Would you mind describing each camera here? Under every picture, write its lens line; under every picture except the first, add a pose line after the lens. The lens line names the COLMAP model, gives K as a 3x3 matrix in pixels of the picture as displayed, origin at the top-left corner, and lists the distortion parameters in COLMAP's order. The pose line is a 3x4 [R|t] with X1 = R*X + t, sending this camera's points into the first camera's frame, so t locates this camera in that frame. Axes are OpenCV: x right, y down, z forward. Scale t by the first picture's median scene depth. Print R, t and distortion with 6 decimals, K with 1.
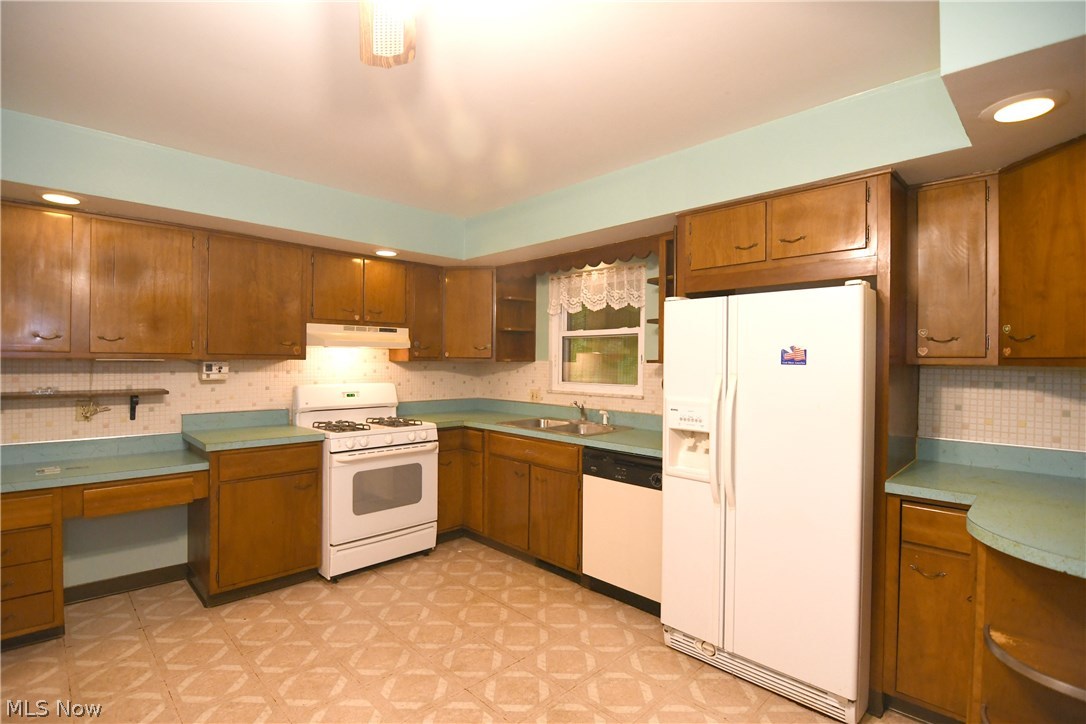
lens RADIAL K [[509.3, 0, 538.0], [0, 509.3, 362.4], [0, 0, 1]] dist [-0.001933, -0.001132]
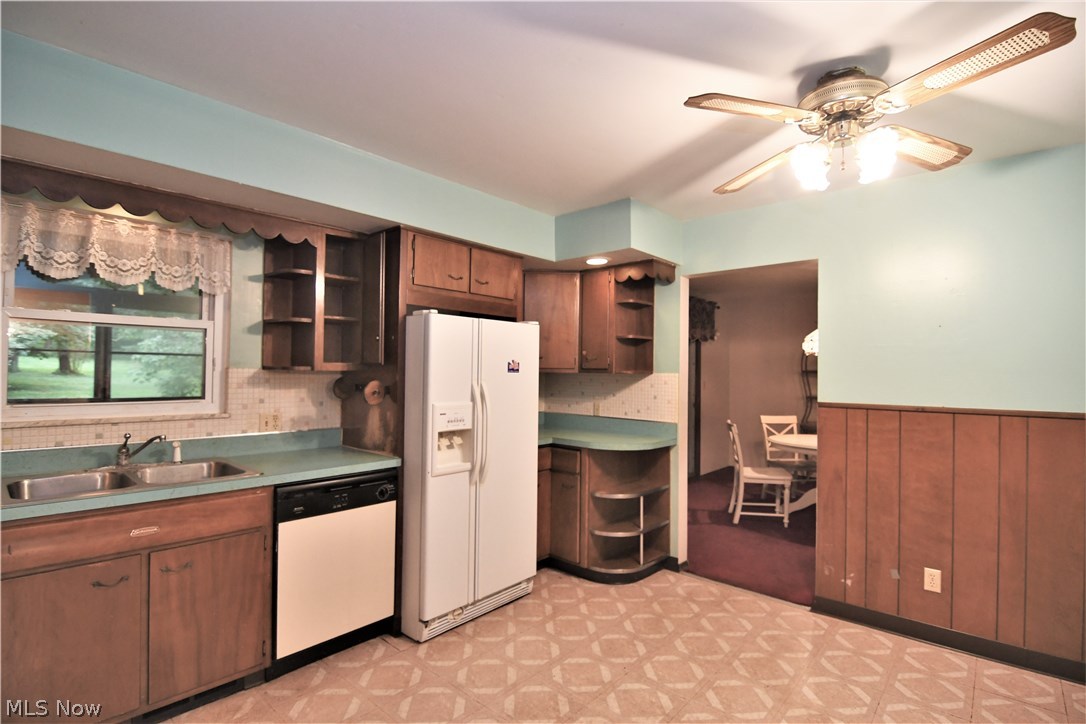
lens RADIAL K [[509.3, 0, 534.0], [0, 509.3, 365.9], [0, 0, 1]] dist [-0.001933, -0.001132]
pose [[-0.030339, 0.004173, 0.999531, -0.826248], [-0.009934, 0.999941, -0.004477, -0.007831], [-0.999490, -0.010065, -0.030295, 0.836441]]
